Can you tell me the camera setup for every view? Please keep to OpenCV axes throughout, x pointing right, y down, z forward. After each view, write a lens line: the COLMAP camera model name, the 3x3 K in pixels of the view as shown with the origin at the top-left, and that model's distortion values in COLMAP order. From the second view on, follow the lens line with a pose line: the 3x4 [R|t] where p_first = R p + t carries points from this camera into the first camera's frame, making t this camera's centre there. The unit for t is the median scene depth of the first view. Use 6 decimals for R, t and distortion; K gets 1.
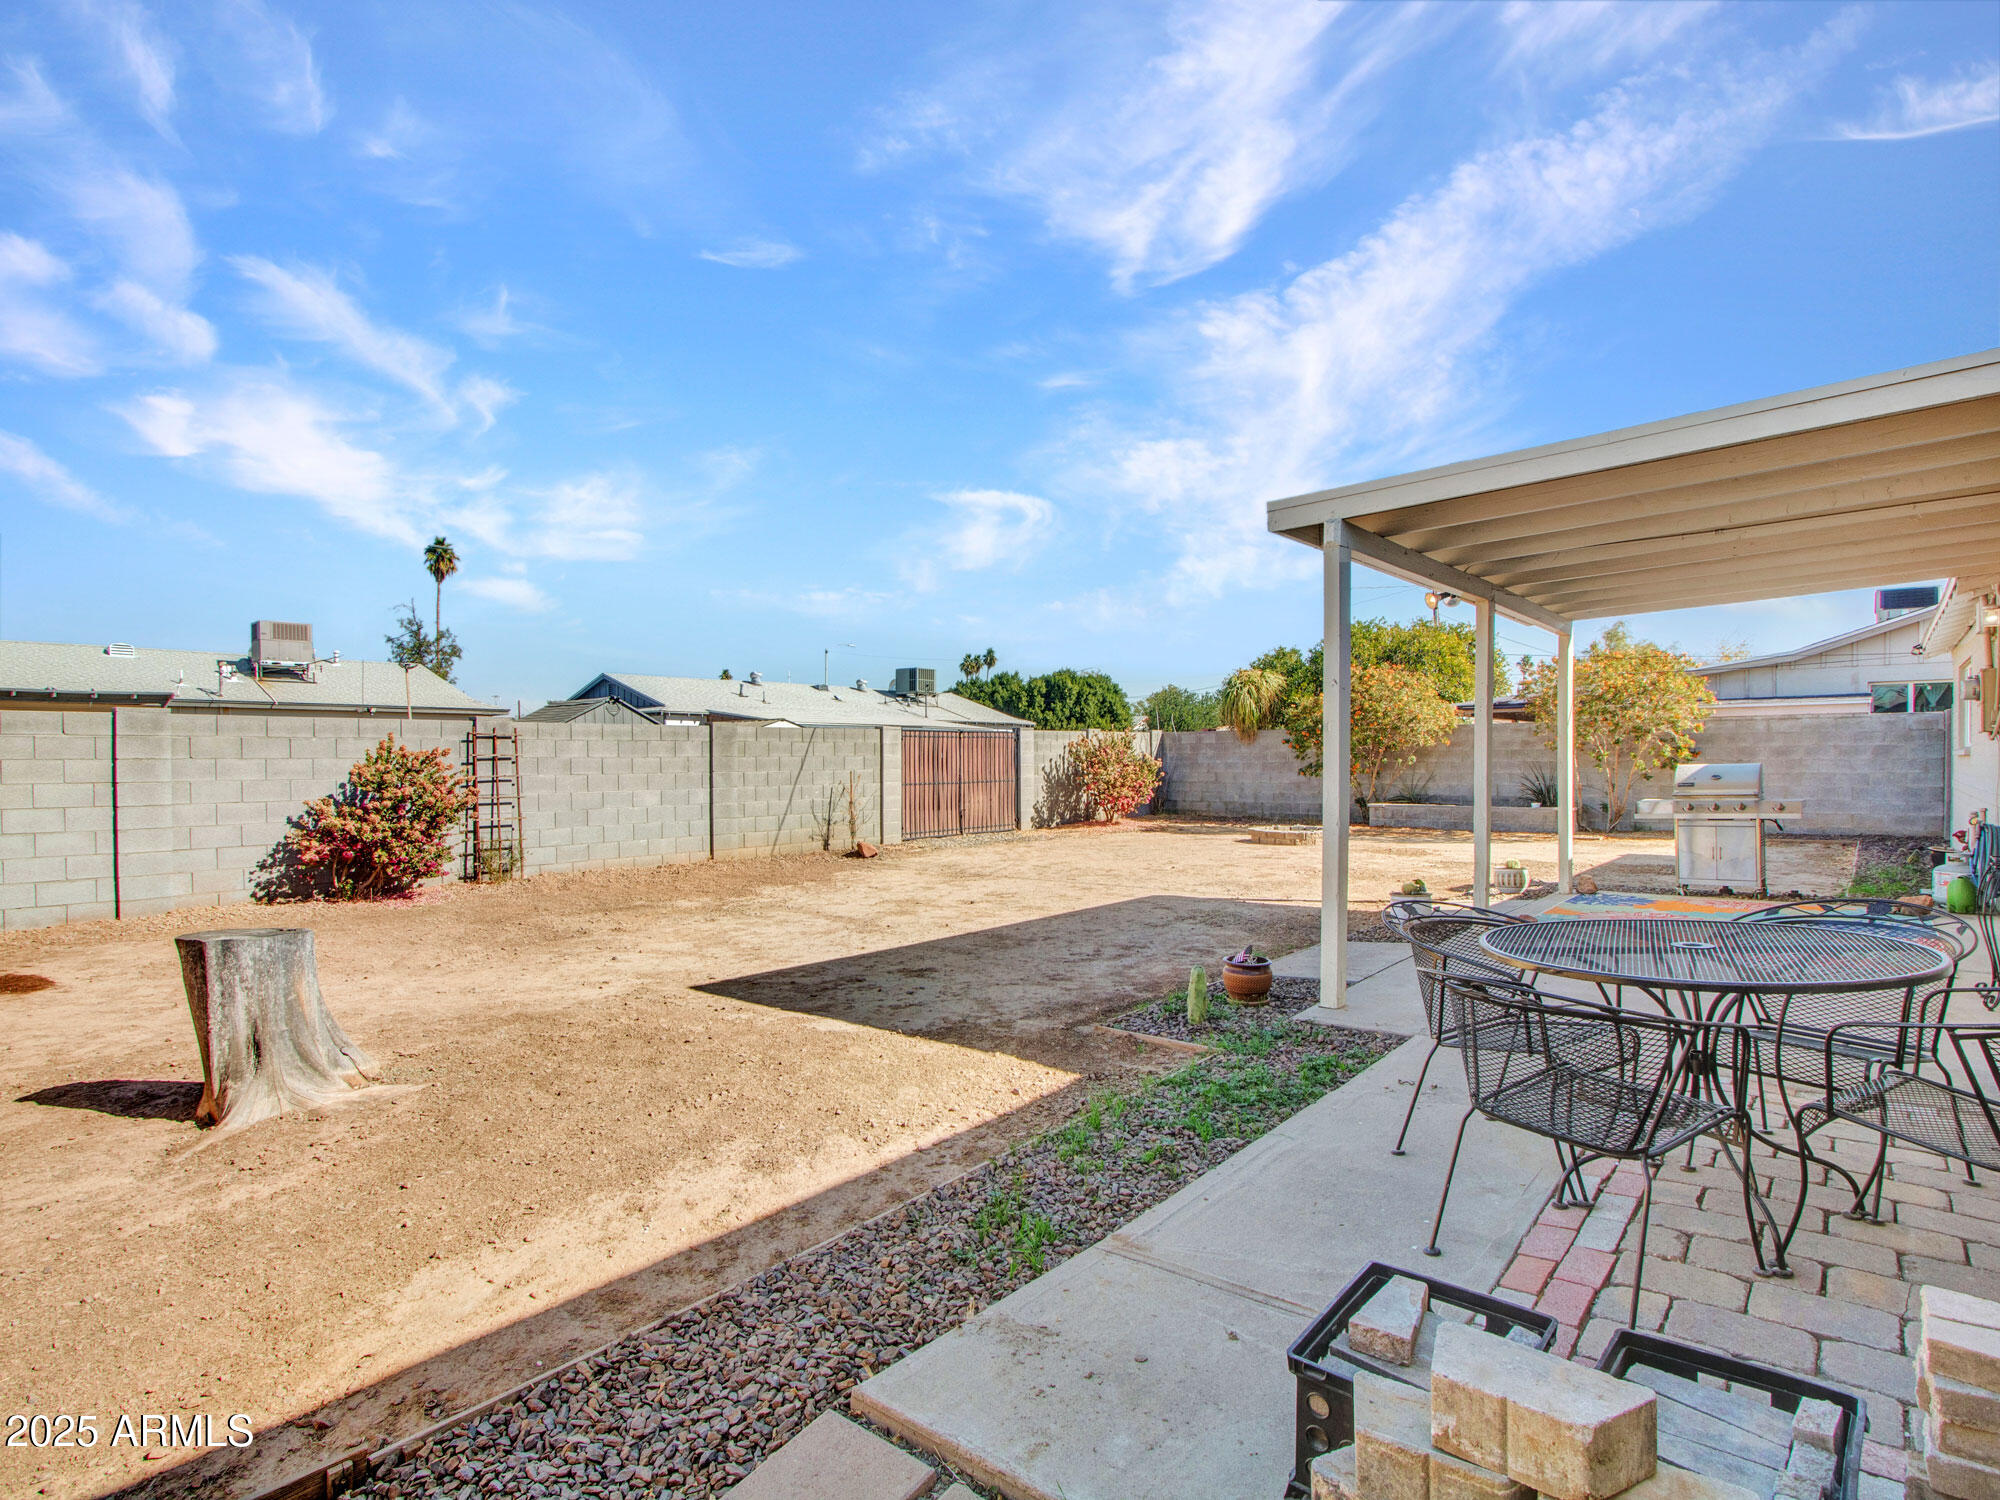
lens RADIAL K [[1078.9, 0, 1002.7], [0, 1078.9, 782.7], [0, 0, 1]] dist [-0.002747, 0.000550]
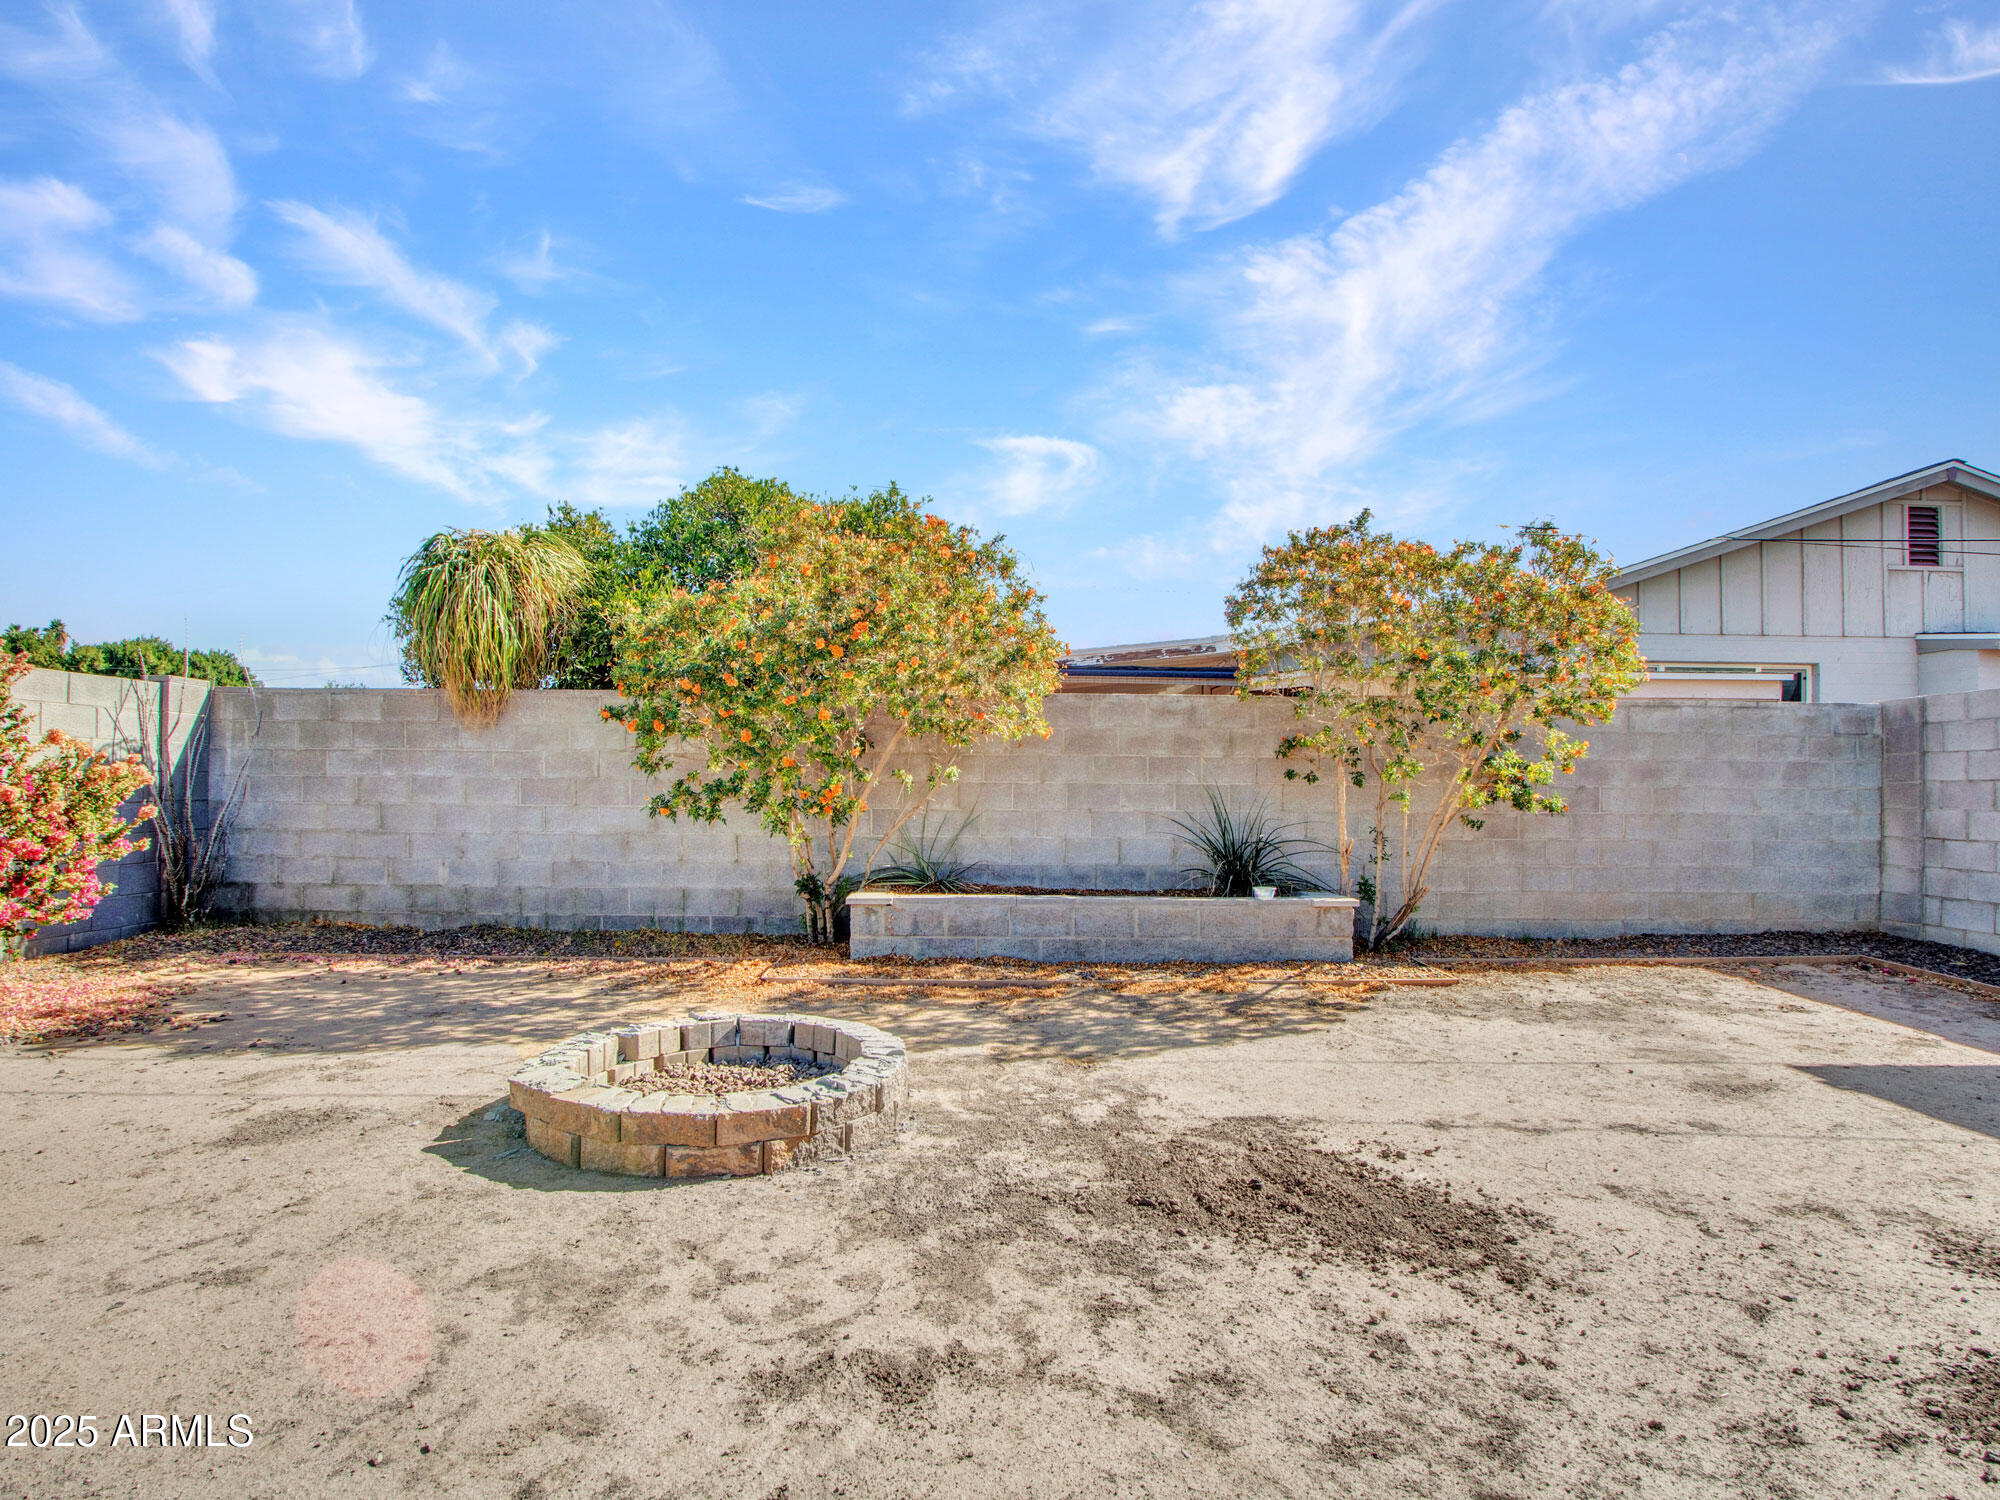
lens RADIAL K [[1048.9, 0, 993.5], [0, 1048.9, 758.1], [0, 0, 1]] dist [-0.013703, 0.000836]
pose [[0.762313, 0.033102, 0.646361, 0.141892], [-0.000854, 0.998742, -0.050142, -0.008410], [-0.647208, 0.037672, 0.761382, 0.669543]]
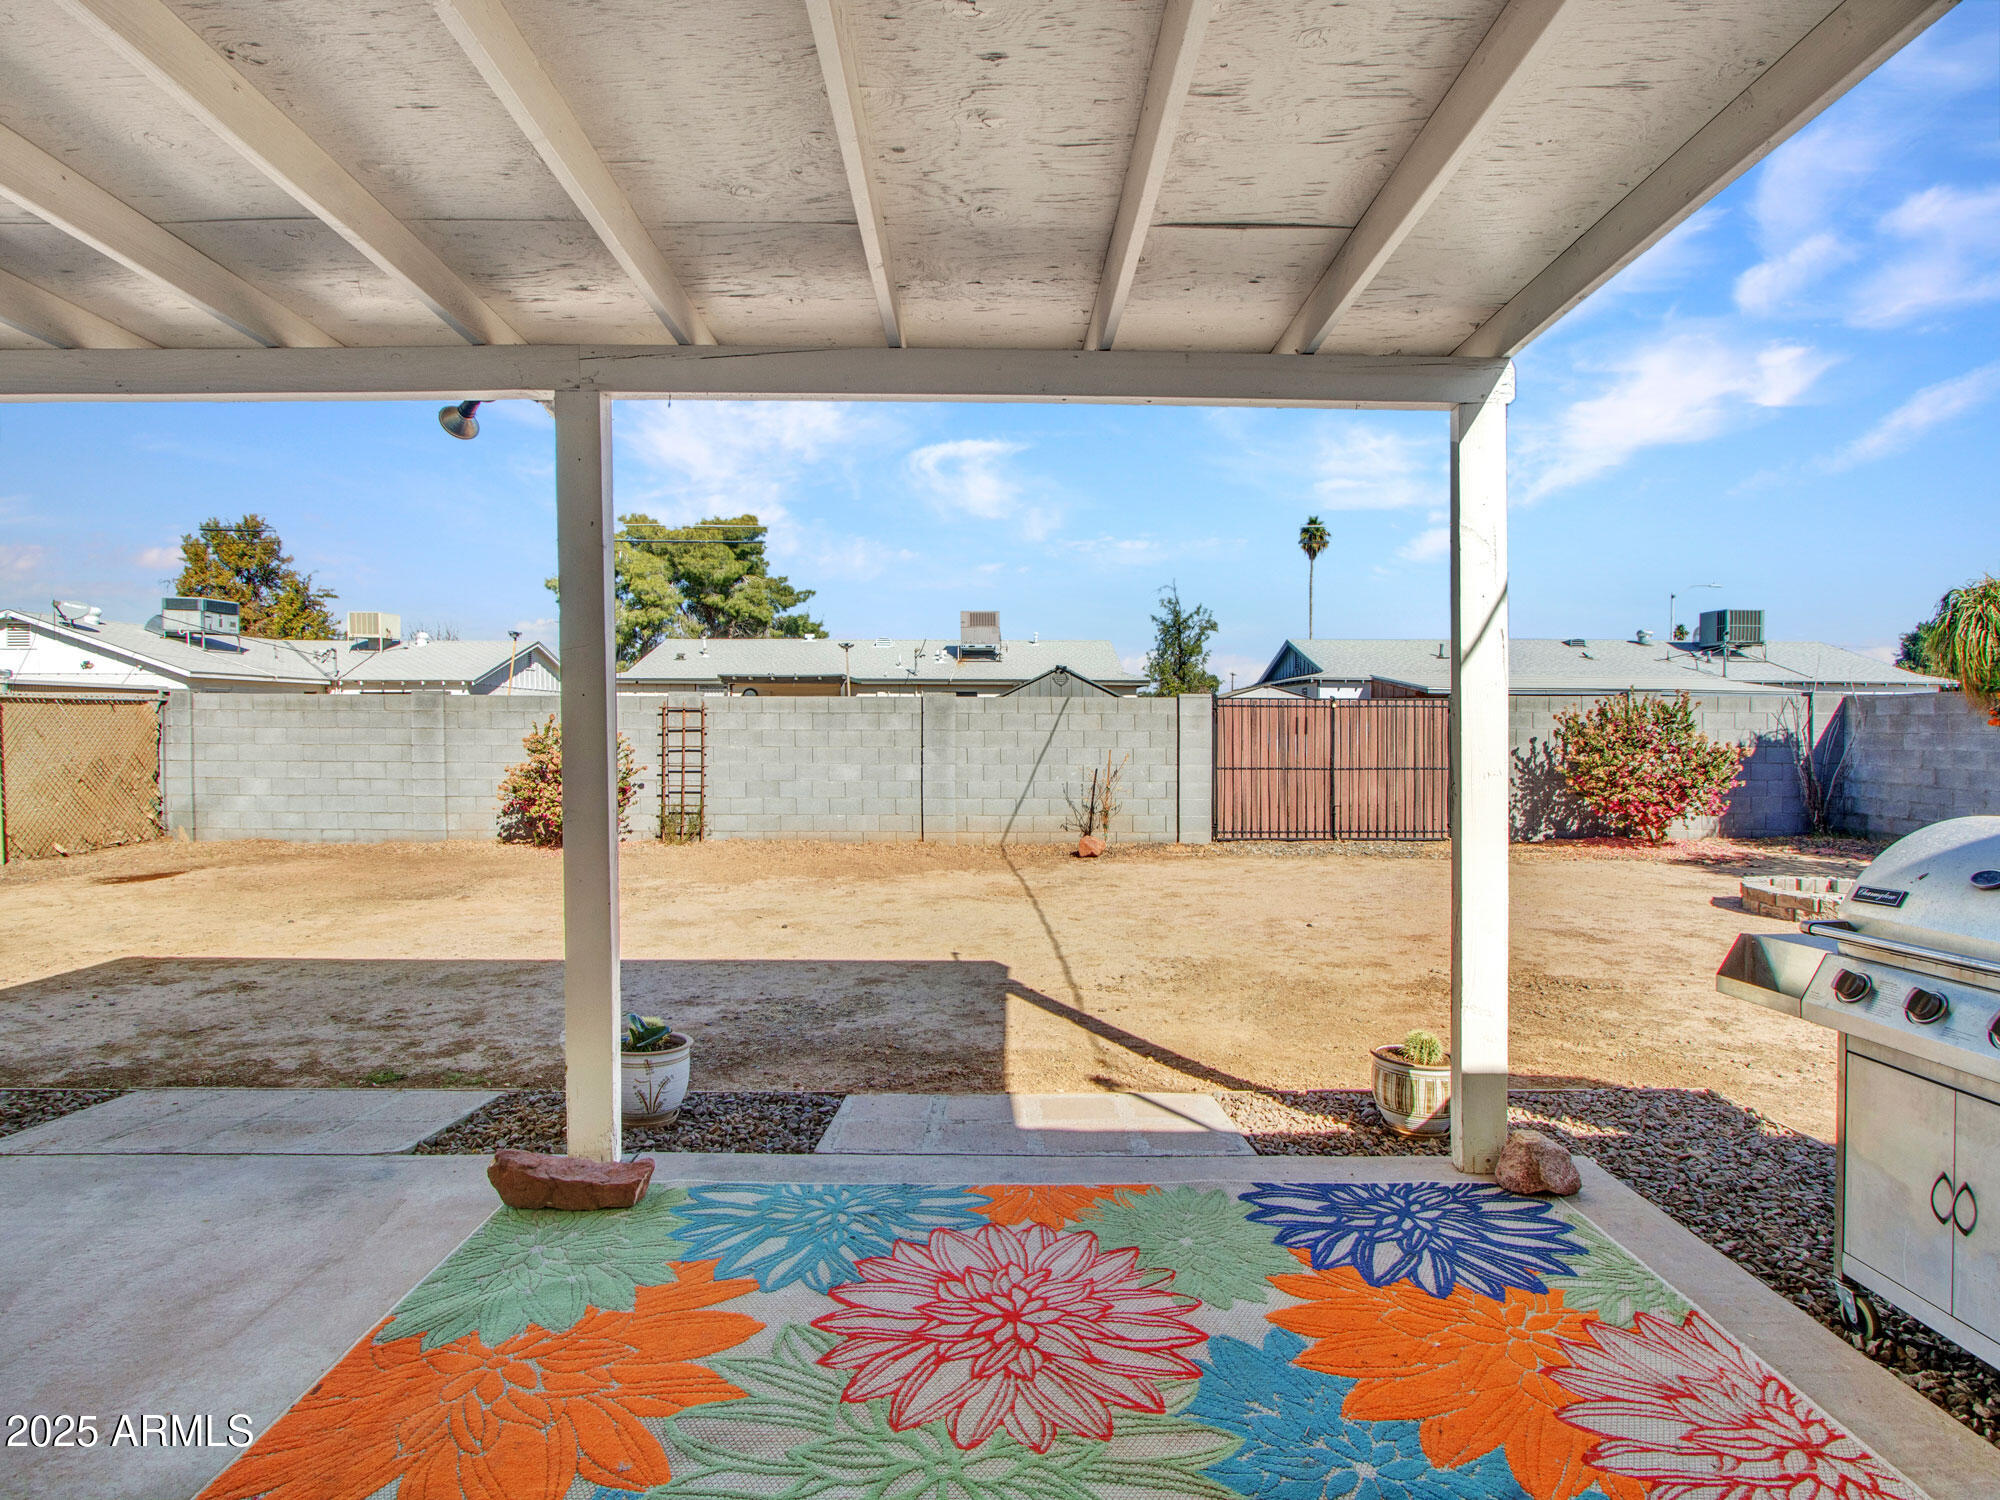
lens RADIAL K [[1076.8, 0, 995.0], [0, 1076.8, 743.7], [0, 0, 1]] dist [-0.014968, 0.001916]
pose [[0.644100, 0.022061, -0.764623, 0.336051], [-0.026739, 0.999622, 0.006317, -0.014165], [0.764474, 0.016377, 0.644446, 0.321934]]
